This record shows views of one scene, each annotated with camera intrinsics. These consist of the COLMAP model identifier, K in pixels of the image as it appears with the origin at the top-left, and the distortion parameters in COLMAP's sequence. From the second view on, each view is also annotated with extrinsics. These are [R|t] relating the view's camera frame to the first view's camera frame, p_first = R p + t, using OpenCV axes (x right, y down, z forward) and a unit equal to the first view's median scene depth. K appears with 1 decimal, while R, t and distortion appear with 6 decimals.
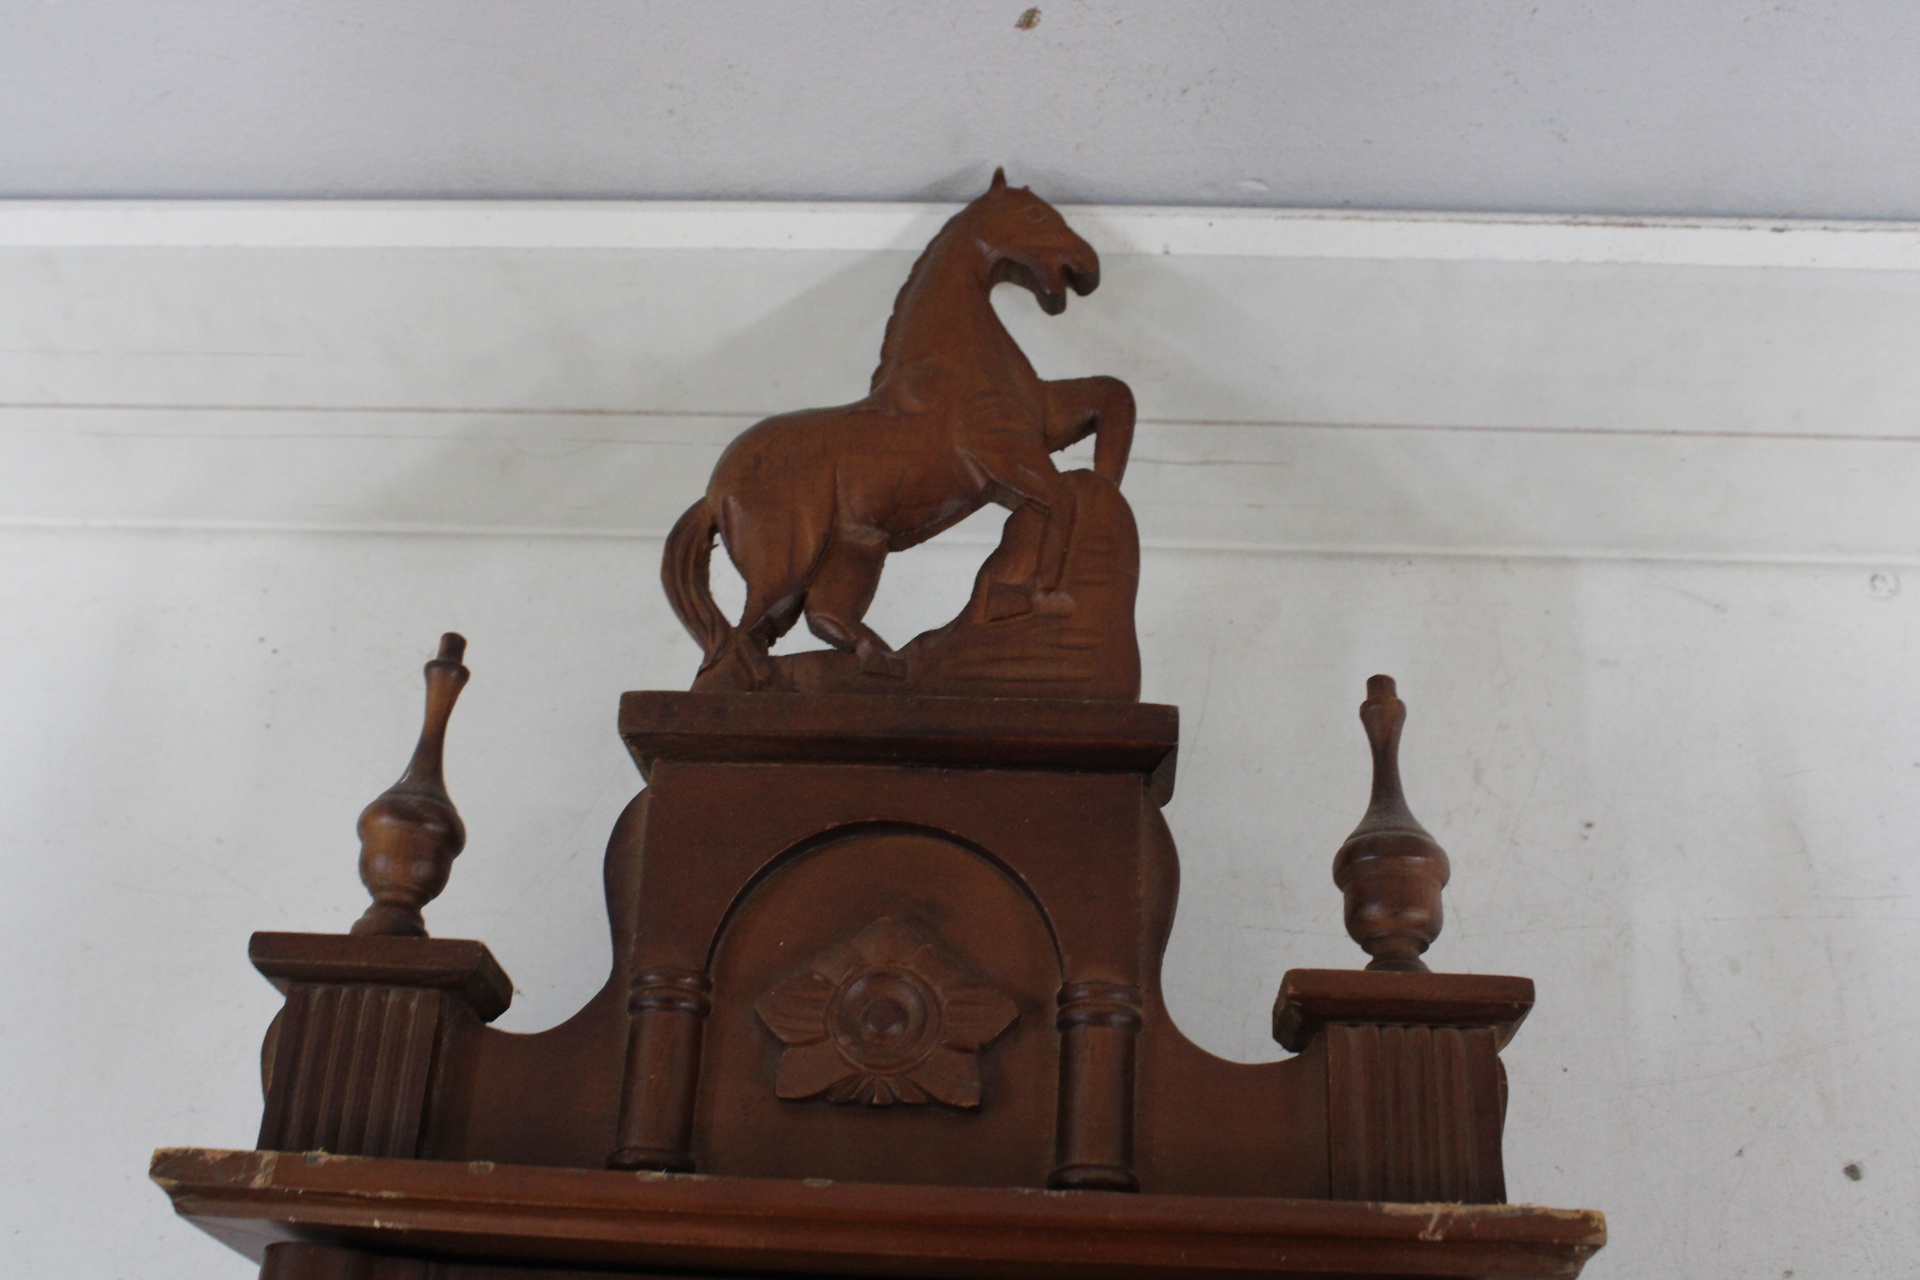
lens RADIAL K [[2006.4, 0, 960.0], [0, 2006.4, 640.0], [0, 0, 1]] dist [-0.094281, 0.029322]
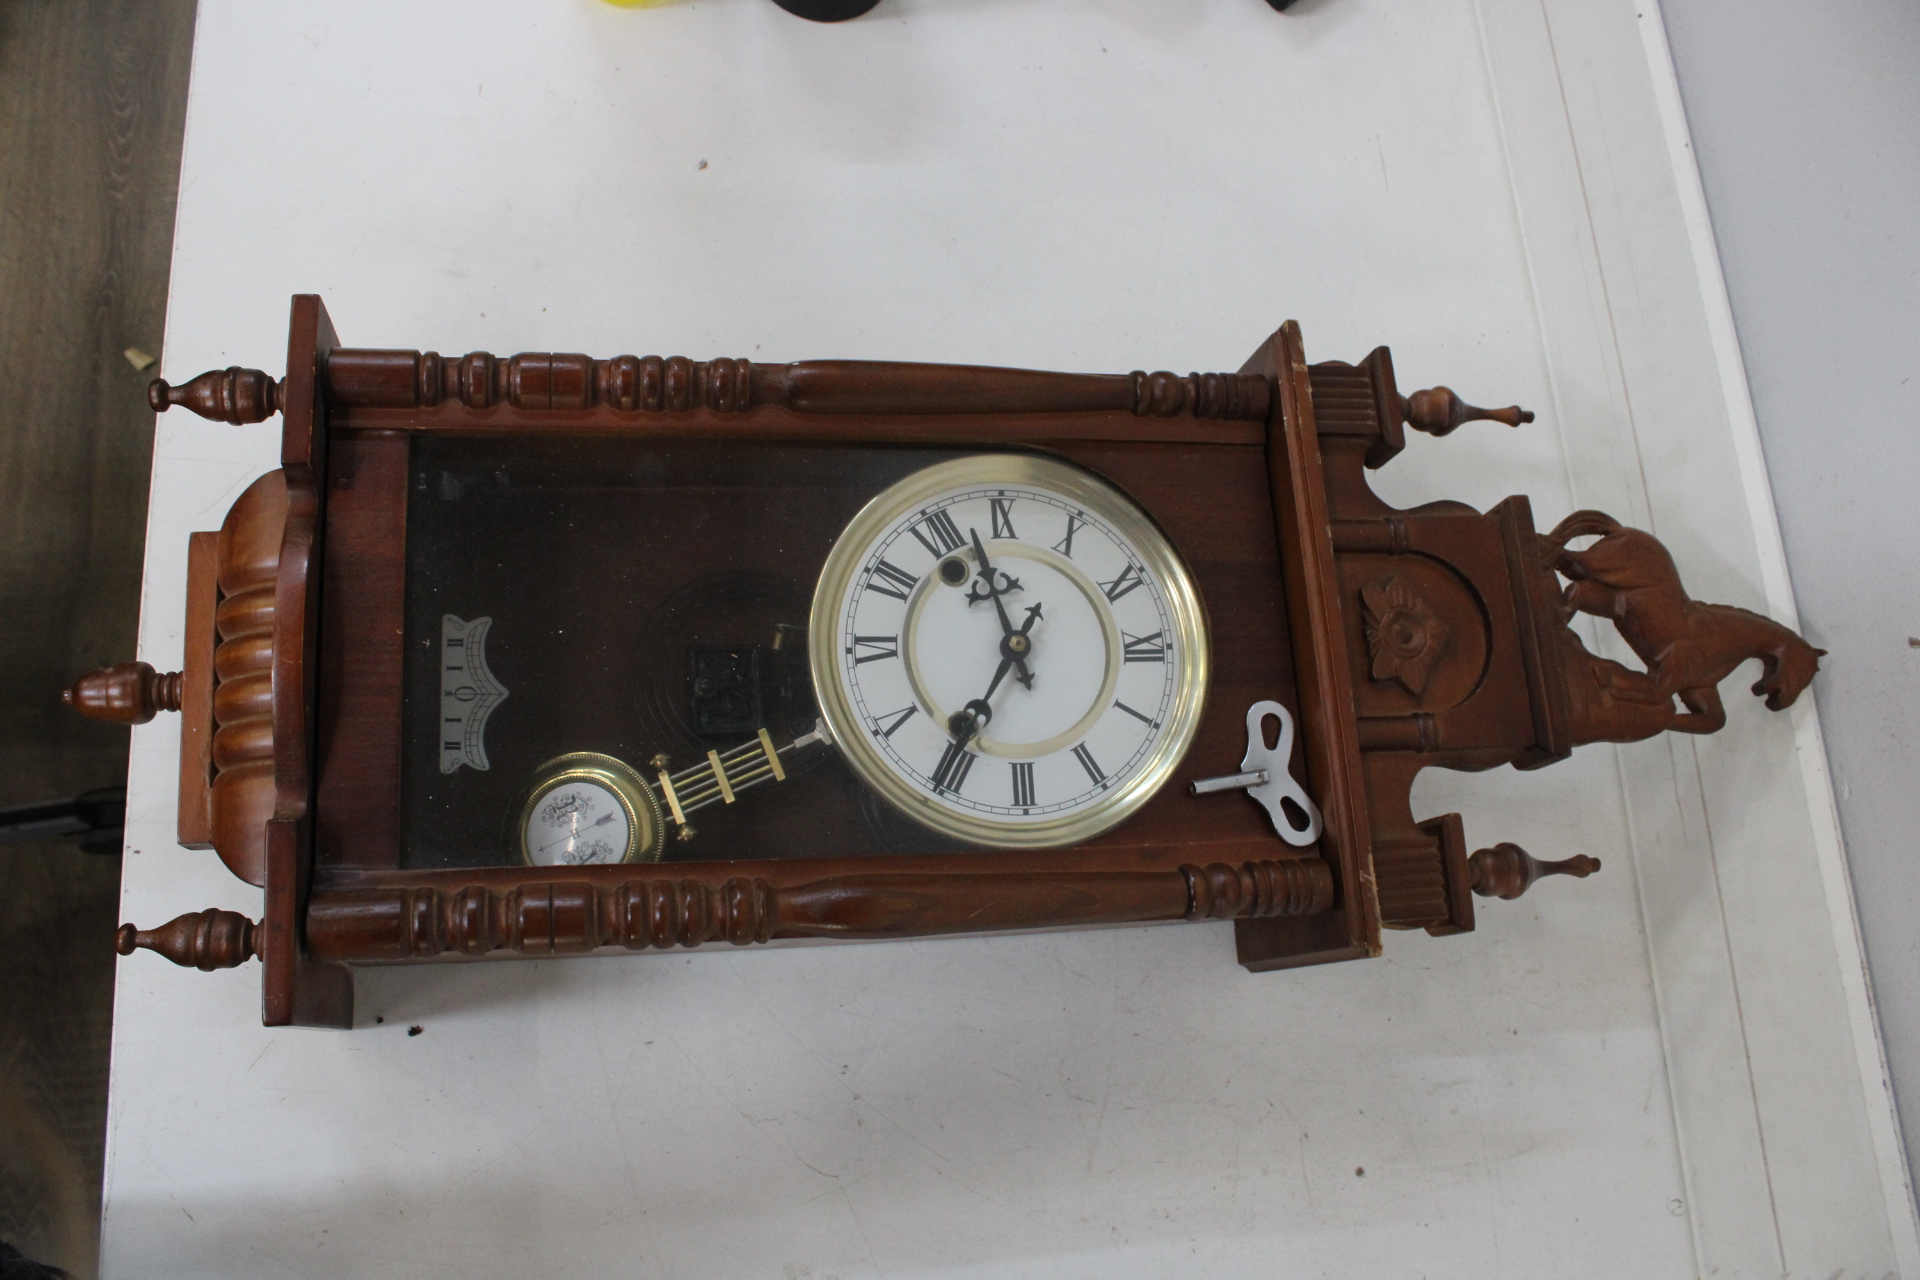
lens RADIAL K [[1542.8, 0, 960.0], [0, 1542.8, 640.0], [0, 0, 1]] dist [-0.181620, 0.155680]
pose [[0.108390, 0.973599, -0.200891, 0.230298], [-0.955224, 0.157968, 0.250188, 0.224128], [0.275317, 0.164778, 0.947127, -0.626087]]
